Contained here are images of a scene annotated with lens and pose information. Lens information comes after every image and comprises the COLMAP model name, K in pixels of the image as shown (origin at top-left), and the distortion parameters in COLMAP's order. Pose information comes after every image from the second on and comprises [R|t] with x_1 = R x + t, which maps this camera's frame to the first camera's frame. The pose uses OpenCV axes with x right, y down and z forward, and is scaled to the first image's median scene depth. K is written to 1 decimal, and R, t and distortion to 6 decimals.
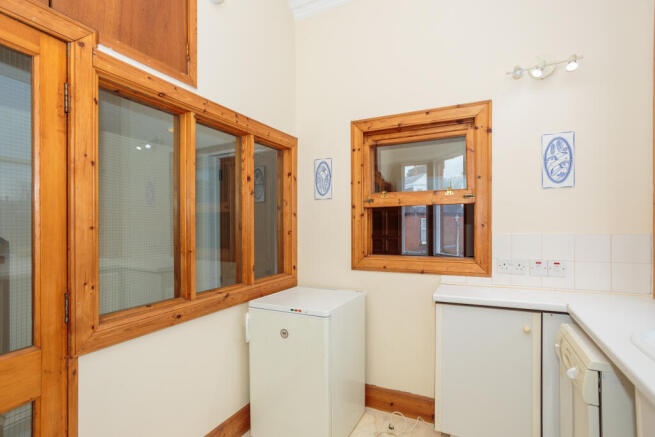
lens RADIAL K [[321.2, 0, 331.0], [0, 321.2, 222.7], [0, 0, 1]] dist [-0.035740, 0.021169]
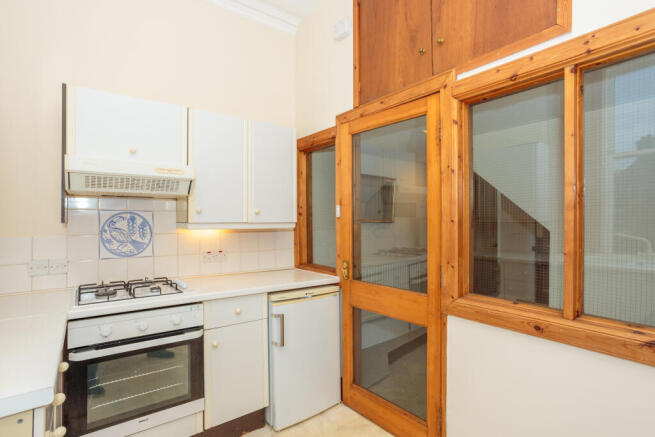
lens RADIAL K [[321.2, 0, 331.0], [0, 321.2, 218.9], [0, 0, 1]] dist [-0.035740, 0.021169]
pose [[-0.434193, 0.006776, -0.900794, 0.579151], [0.013223, 0.999912, 0.001148, -0.000967], [0.900723, -0.011413, -0.434244, 1.001909]]
